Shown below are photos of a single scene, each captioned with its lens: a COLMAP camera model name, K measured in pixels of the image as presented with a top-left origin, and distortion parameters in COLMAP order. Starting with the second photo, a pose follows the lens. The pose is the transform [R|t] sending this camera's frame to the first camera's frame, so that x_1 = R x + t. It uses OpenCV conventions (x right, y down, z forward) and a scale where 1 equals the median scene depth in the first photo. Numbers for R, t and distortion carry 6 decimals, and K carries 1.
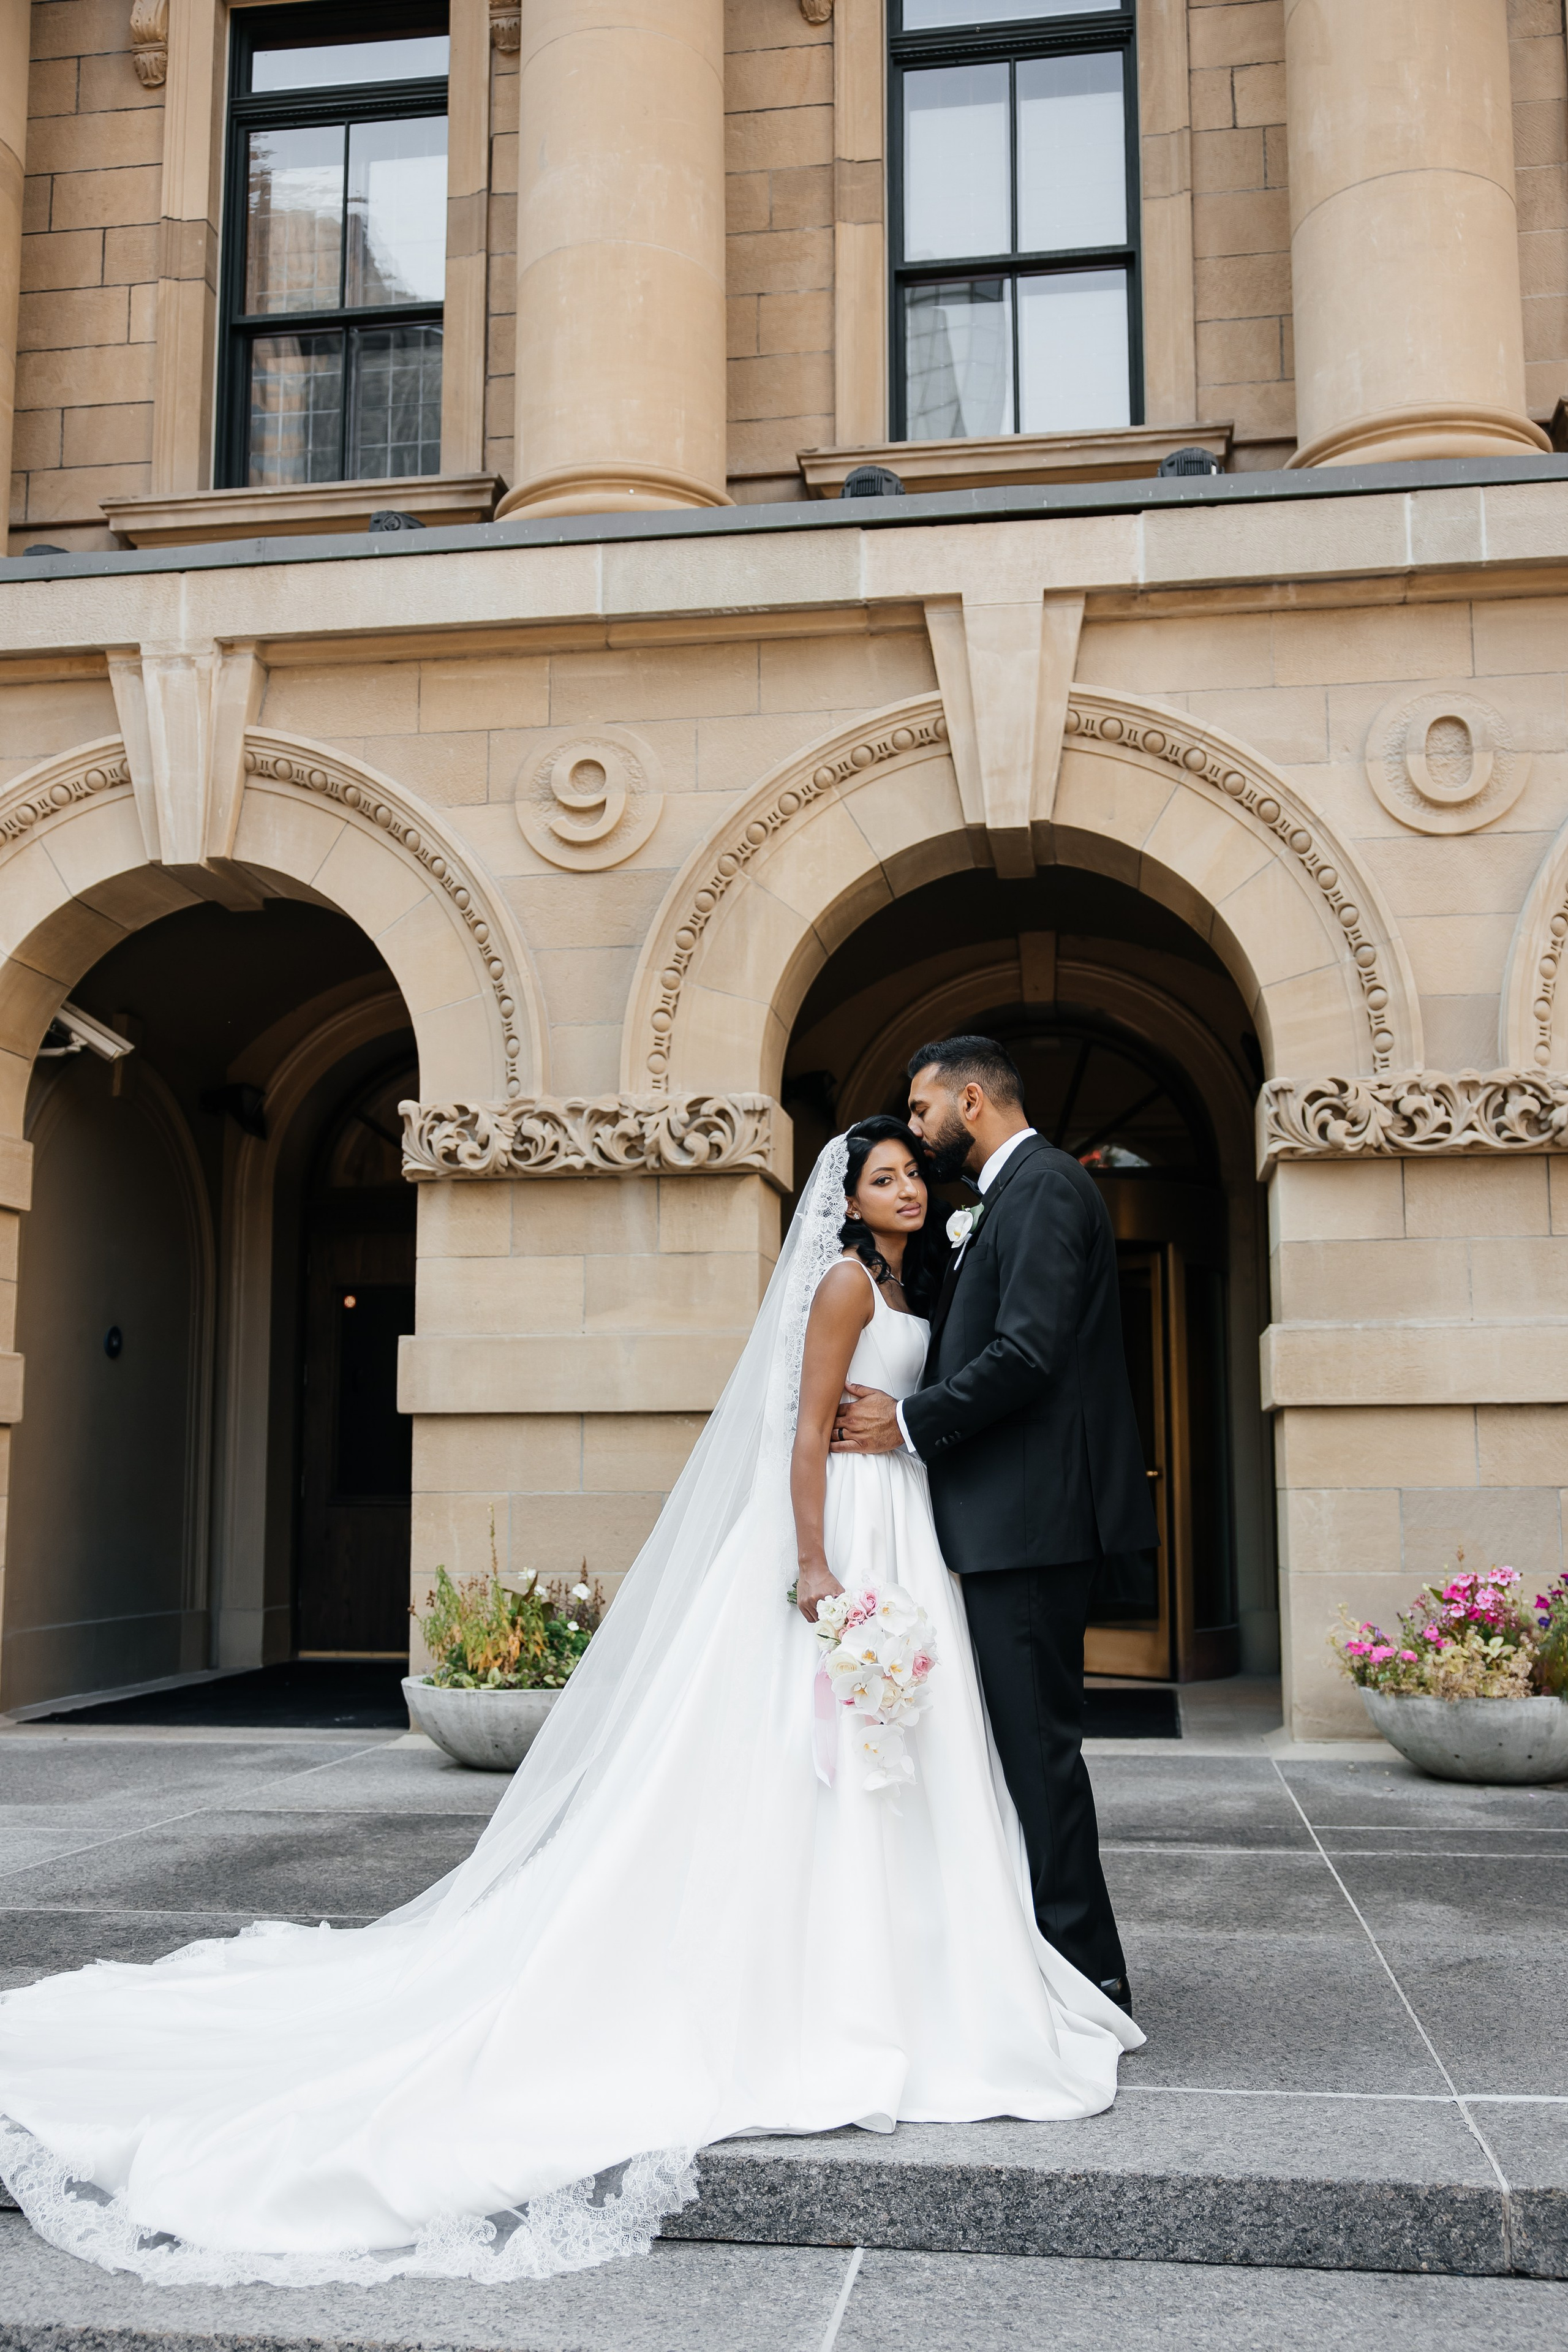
lens RADIAL K [[2190.8, 0, 815.2], [0, 2190.8, 1227.7], [0, 0, 1]] dist [-0.011245, 0.020224]
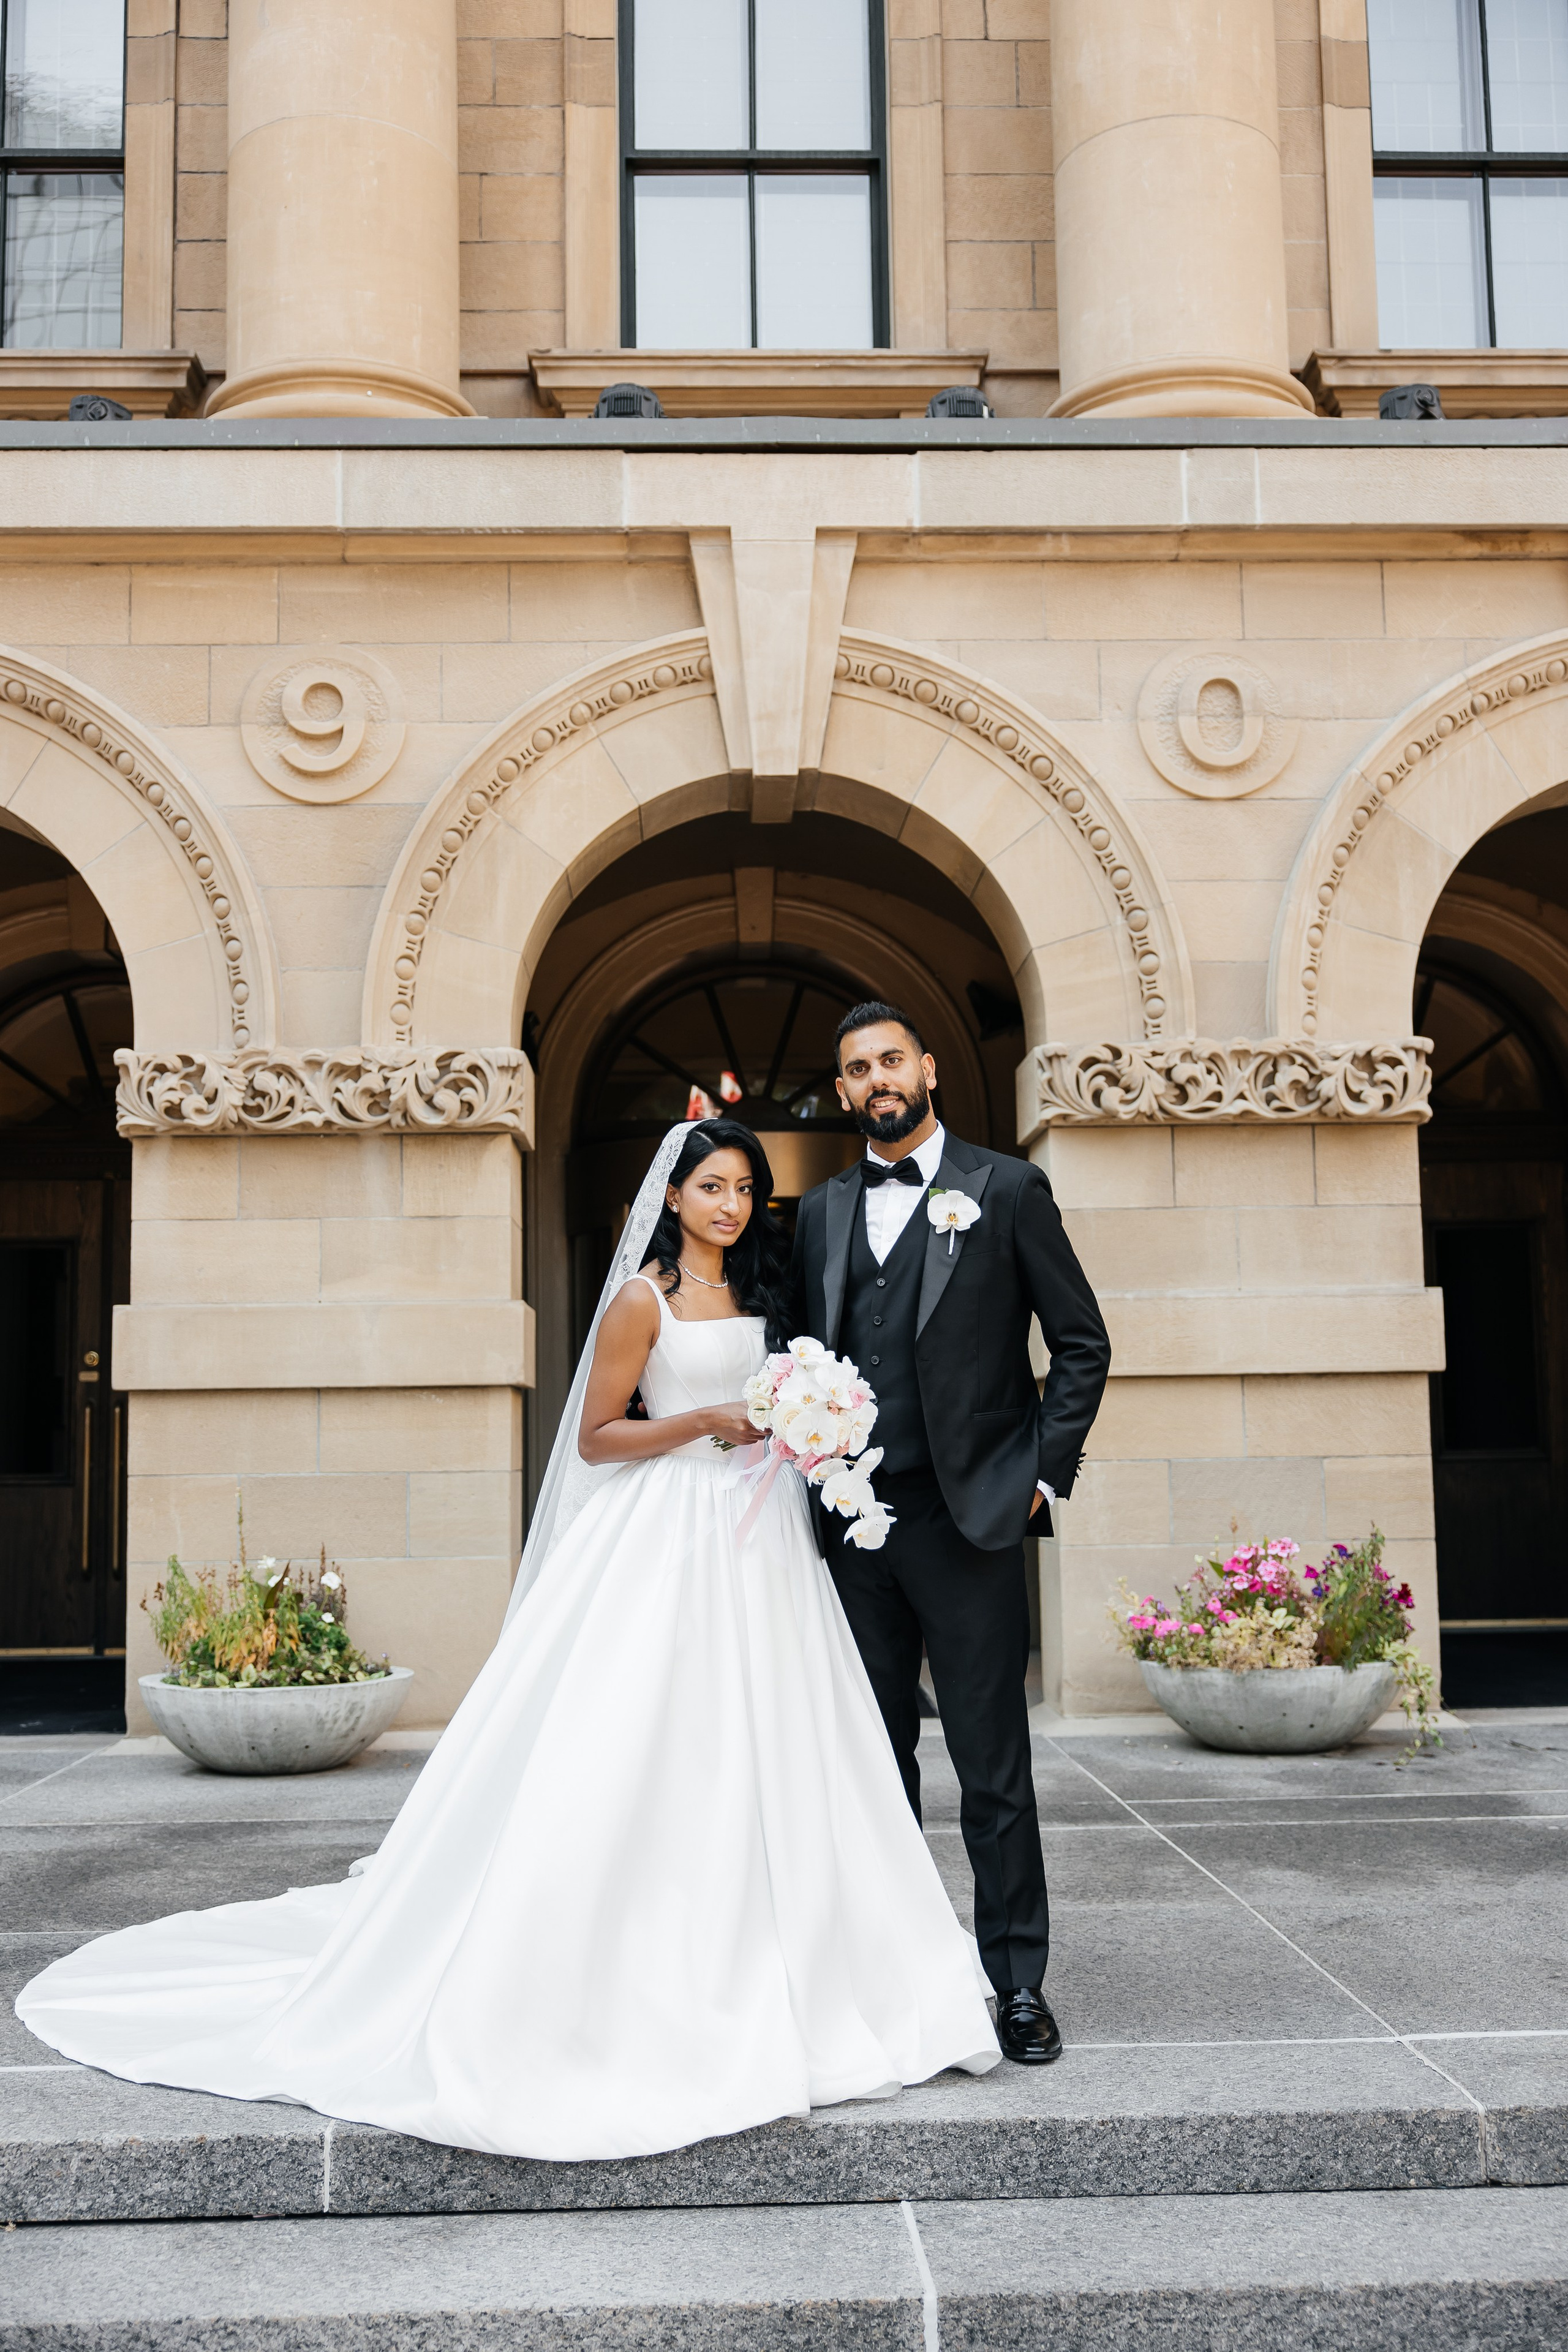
lens RADIAL K [[2464.9, 0, 780.3], [0, 2464.9, 1181.6], [0, 0, 1]] dist [-0.004501, 0.017242]
pose [[0.985223, 0.006841, 0.171140, -0.094011], [-0.008995, 0.999890, 0.011816, -0.017731], [-0.171040, -0.013181, 0.985176, -0.064981]]
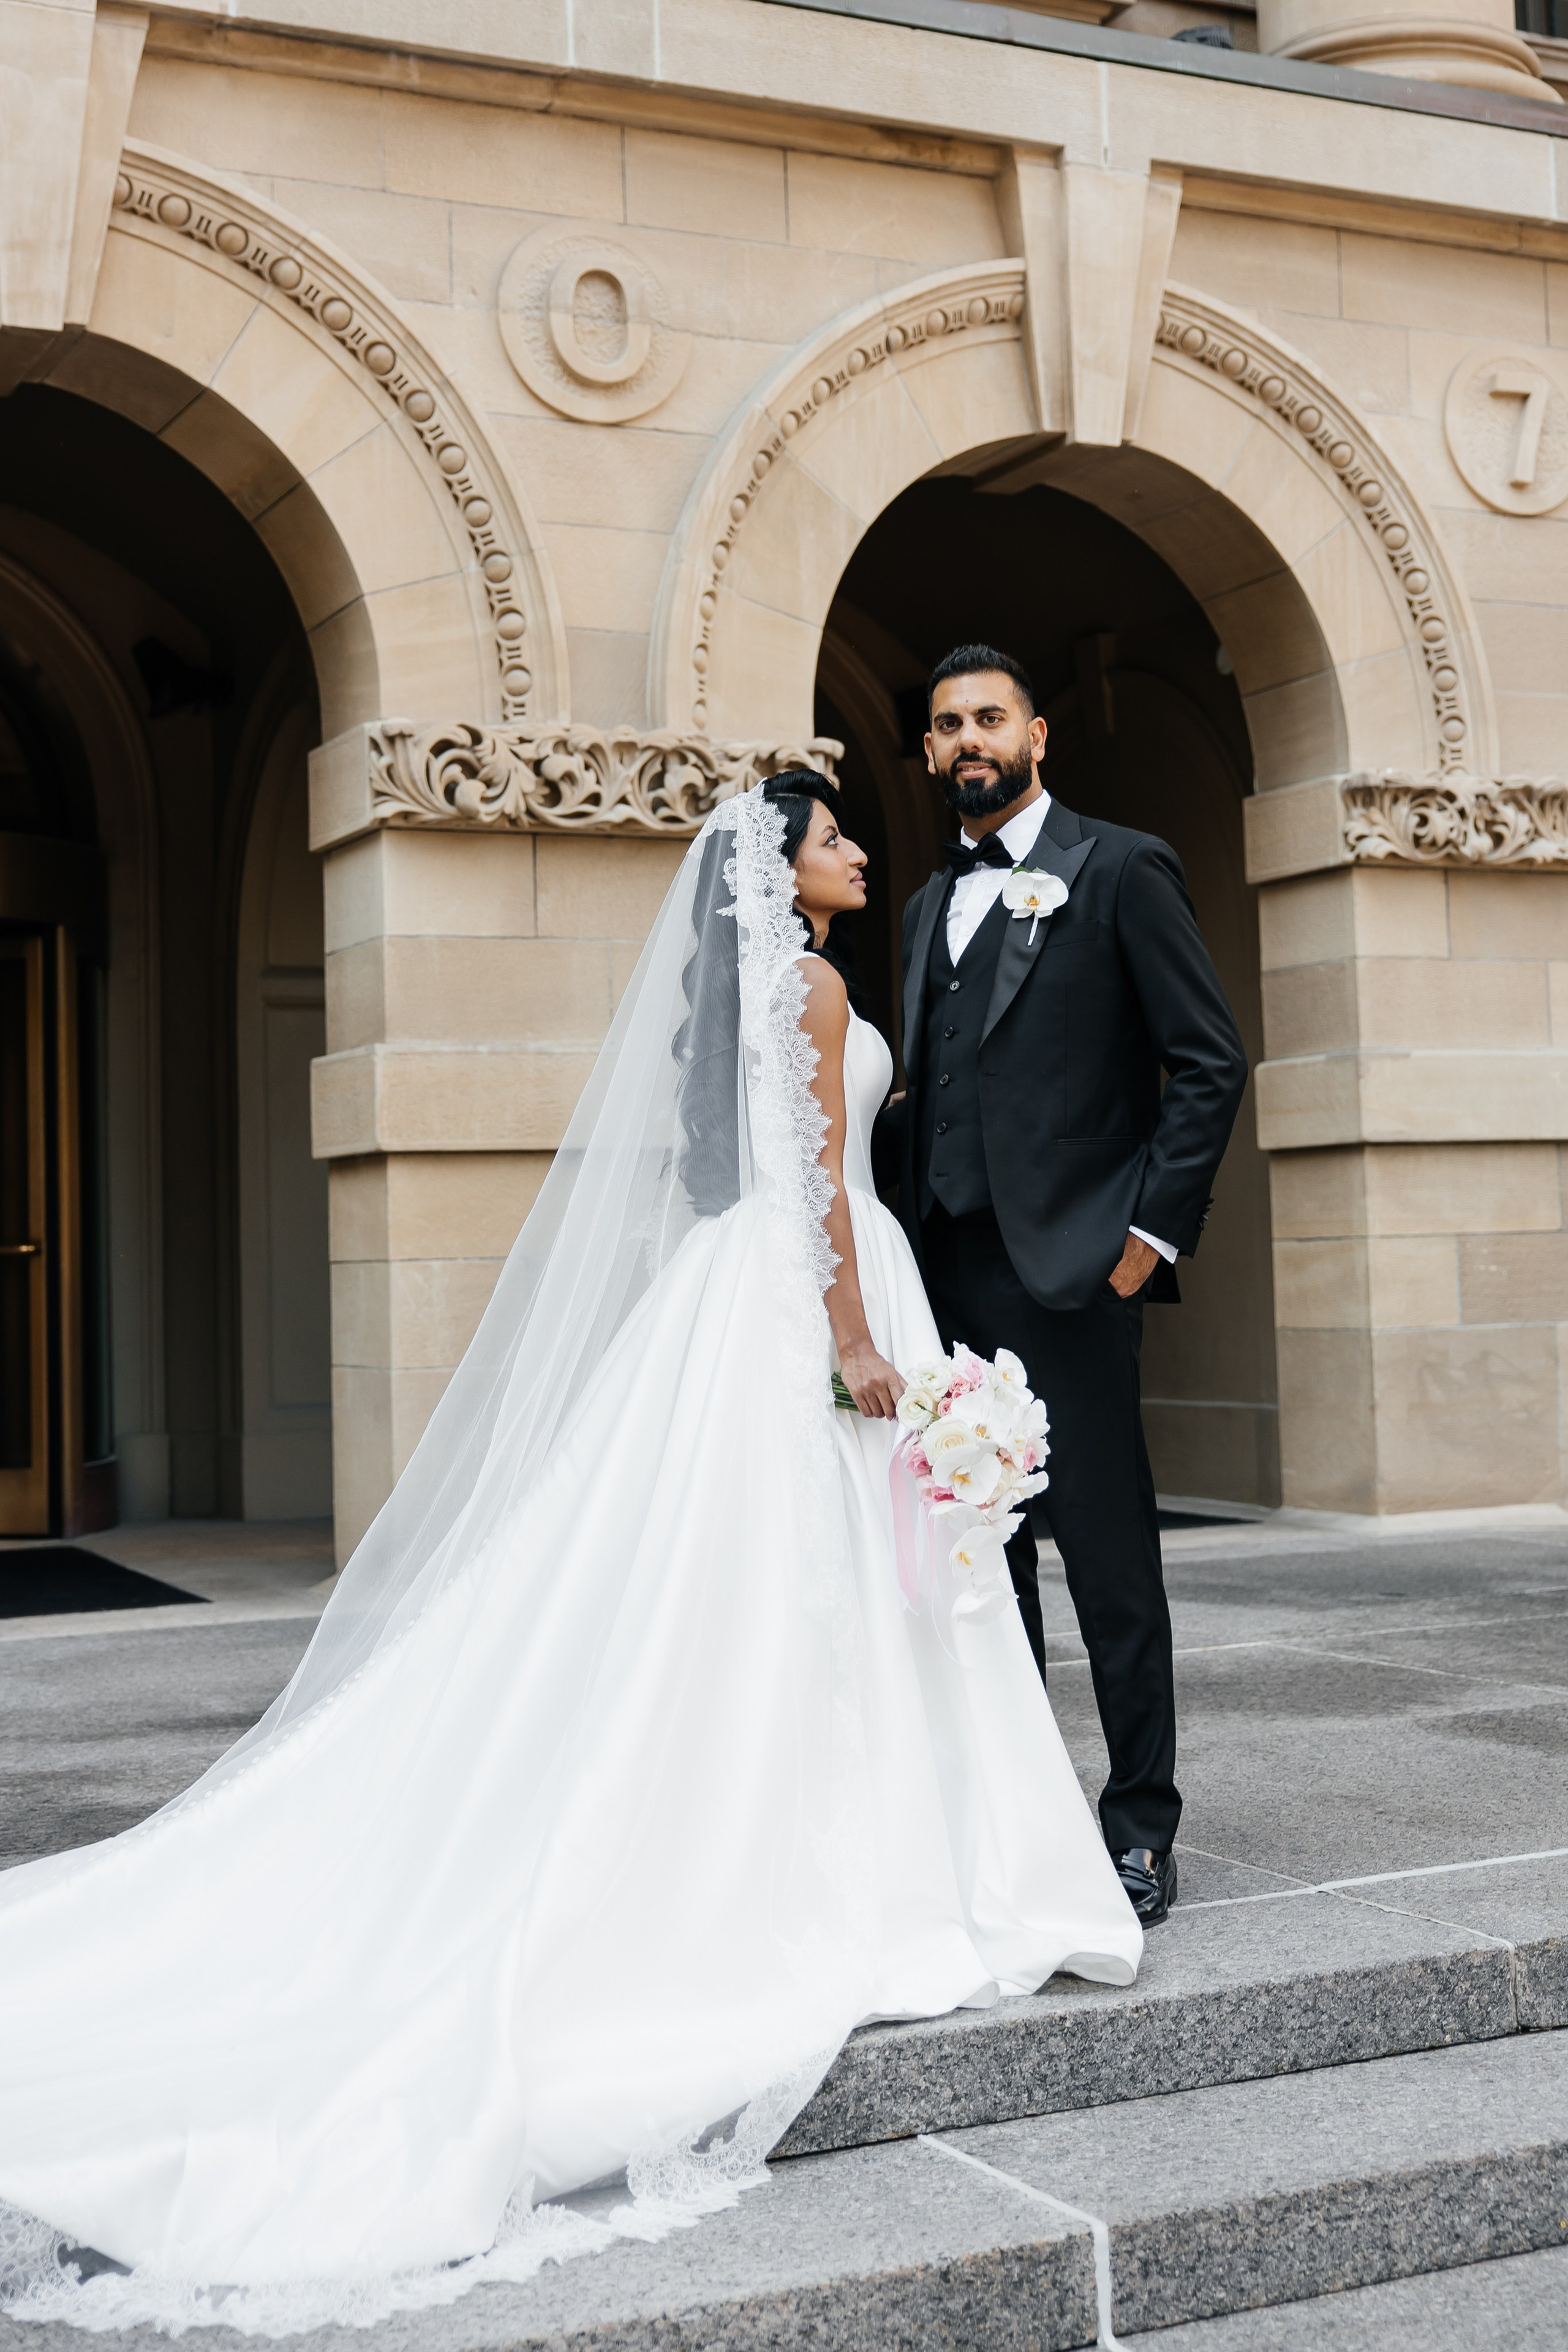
lens RADIAL K [[3148.3, 0, 865.8], [0, 3148.3, 1020.9], [0, 0, 1]] dist [0.010773, -0.001416]
pose [[0.820661, 0.023657, 0.570926, -0.264564], [-0.044777, 0.998733, 0.022979, 0.003459], [-0.569659, -0.044423, 0.820680, 0.011905]]
